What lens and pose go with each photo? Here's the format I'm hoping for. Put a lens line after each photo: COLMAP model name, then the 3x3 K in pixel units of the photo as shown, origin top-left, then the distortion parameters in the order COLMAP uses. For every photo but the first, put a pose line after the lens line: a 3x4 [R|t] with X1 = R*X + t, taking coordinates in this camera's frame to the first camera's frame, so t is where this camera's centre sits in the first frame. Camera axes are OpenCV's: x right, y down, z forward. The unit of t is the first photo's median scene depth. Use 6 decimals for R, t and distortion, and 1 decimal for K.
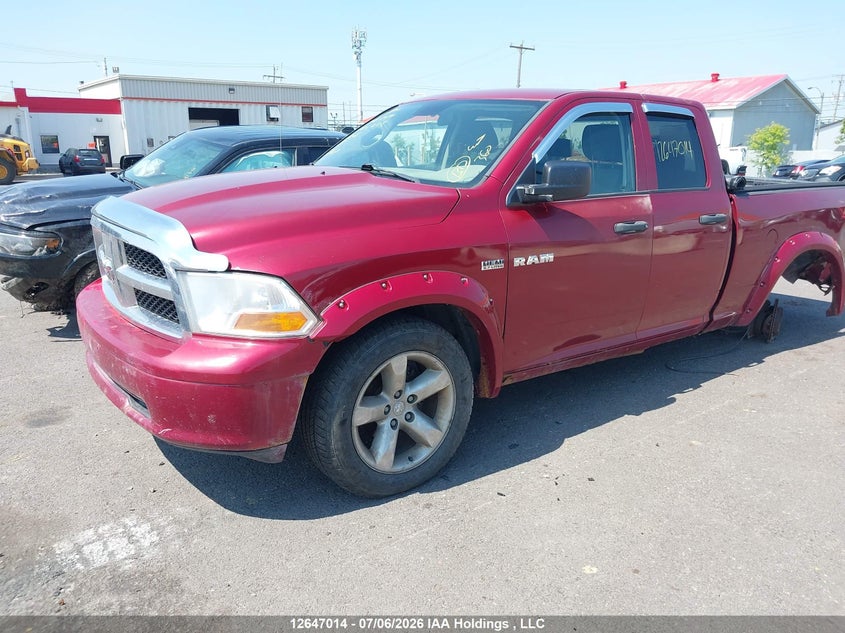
lens RADIAL K [[667.3, 0, 422.5], [0, 667.3, 316.5], [0, 0, 1]] dist [0.015788, -0.012838]
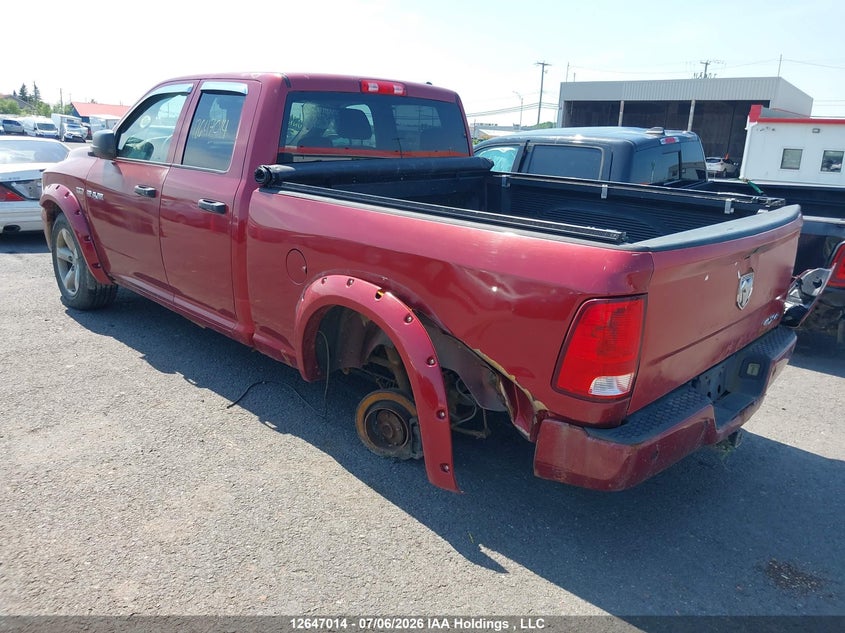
lens RADIAL K [[665.5, 0, 422.5], [0, 665.5, 316.5], [0, 0, 1]] dist [0.013794, -0.001389]
pose [[0.149912, 0.259106, -0.954144, 0.153877], [-0.293992, 0.933081, 0.207195, -0.030849], [0.943978, 0.249449, 0.216055, 0.125557]]
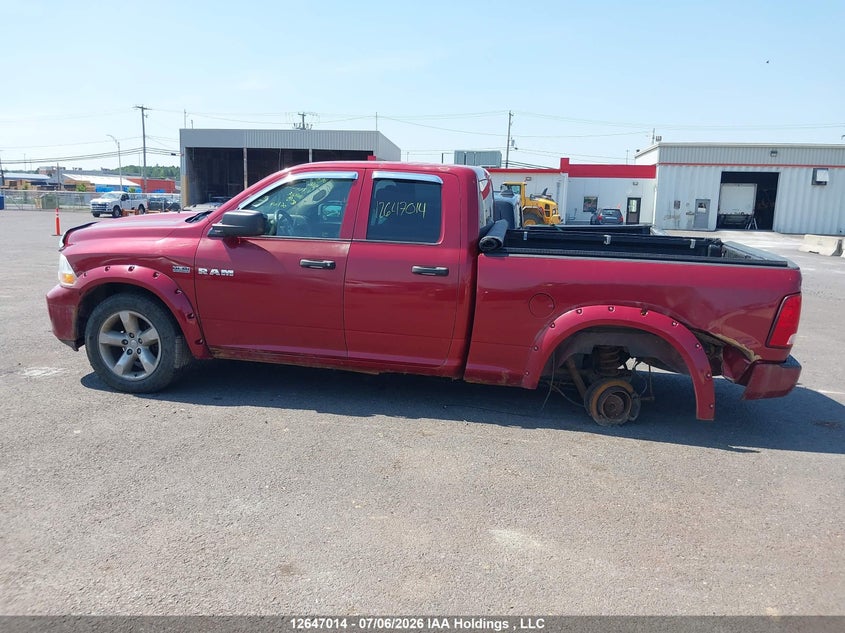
lens RADIAL K [[679.0, 0, 422.5], [0, 679.0, 316.5], [0, 0, 1]] dist [0.001138, -0.012001]
pose [[0.673758, 0.142741, -0.725035, 0.143124], [-0.209034, 0.977907, -0.001726, -0.007197], [0.708770, 0.152720, 0.688710, 0.024402]]
